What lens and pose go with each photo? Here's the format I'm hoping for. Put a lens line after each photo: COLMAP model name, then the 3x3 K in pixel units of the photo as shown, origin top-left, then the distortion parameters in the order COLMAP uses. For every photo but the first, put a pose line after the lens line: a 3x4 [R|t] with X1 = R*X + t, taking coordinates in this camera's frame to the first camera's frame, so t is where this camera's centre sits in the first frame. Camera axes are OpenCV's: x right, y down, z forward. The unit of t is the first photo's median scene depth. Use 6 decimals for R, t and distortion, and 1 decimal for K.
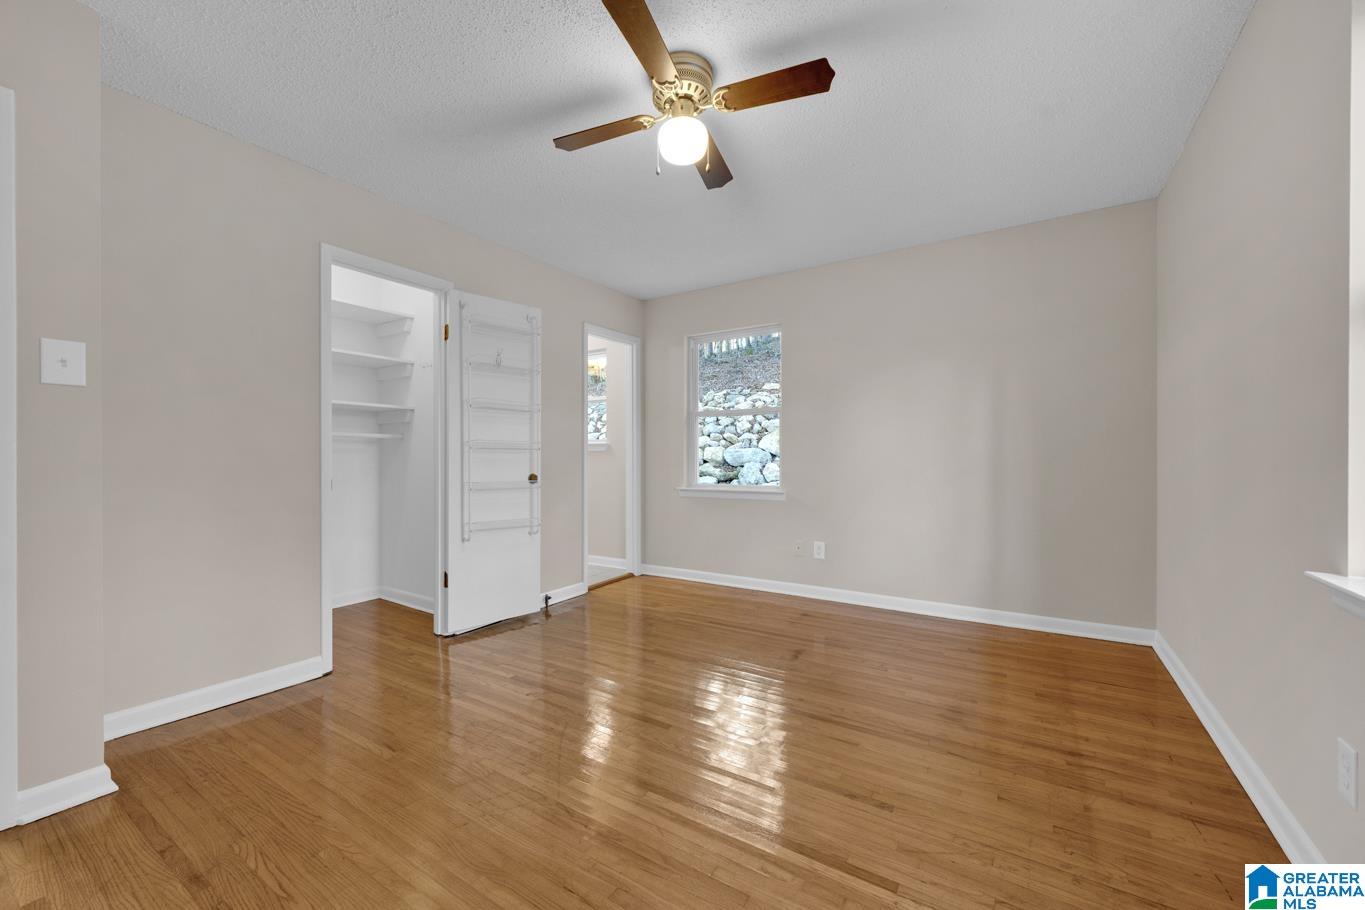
lens RADIAL K [[541.7, 0, 686.8], [0, 541.7, 460.5], [0, 0, 1]] dist [-0.000629, -0.000256]
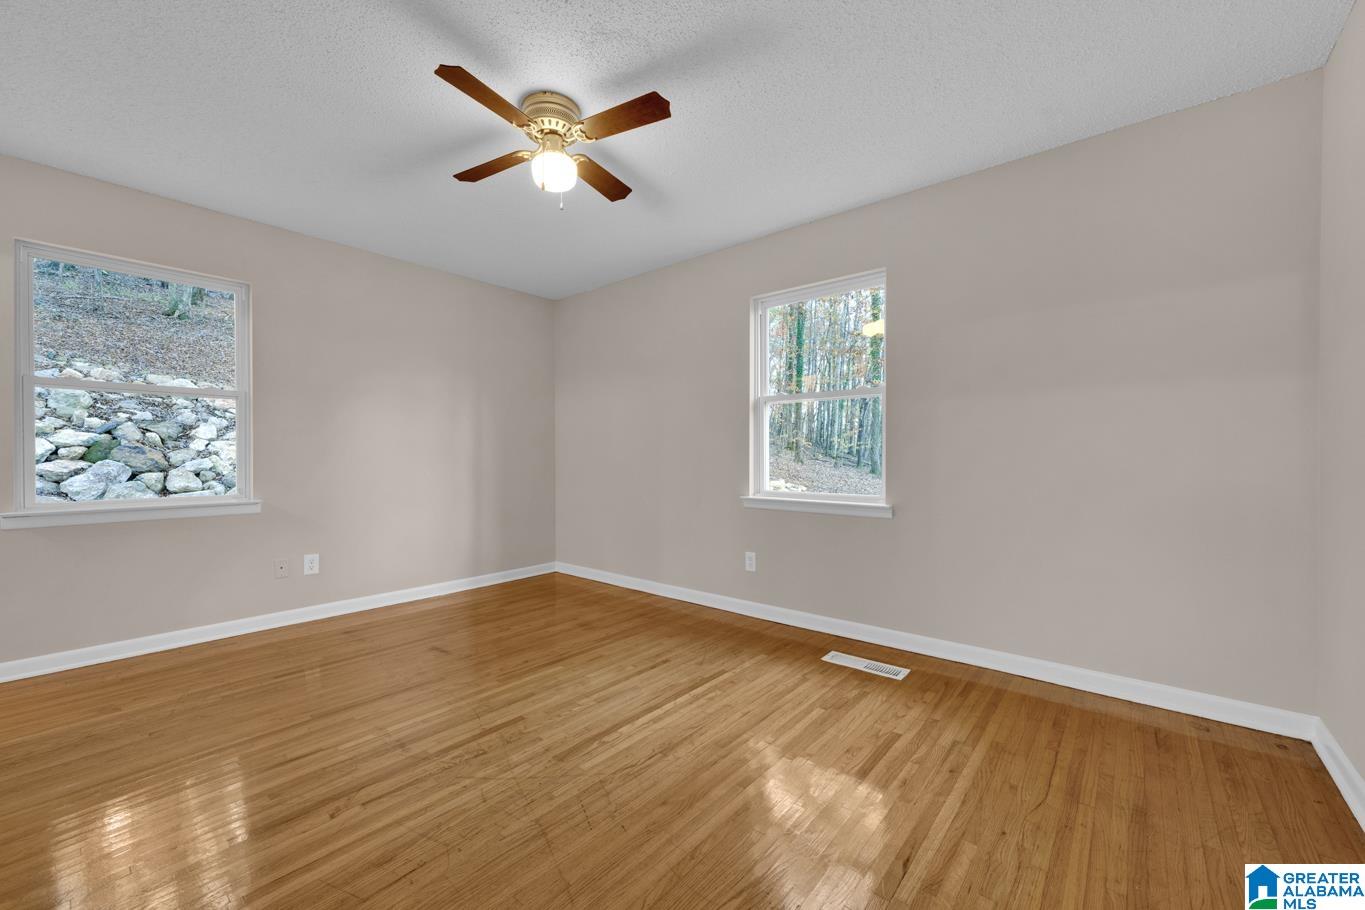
lens RADIAL K [[541.7, 0, 686.8], [0, 541.7, 460.5], [0, 0, 1]] dist [-0.000629, -0.000256]
pose [[0.112305, -0.003003, 0.993669, -0.741970], [0.006609, 0.999976, 0.002275, 0.004171], [-0.993652, 0.006311, 0.112322, 0.419885]]
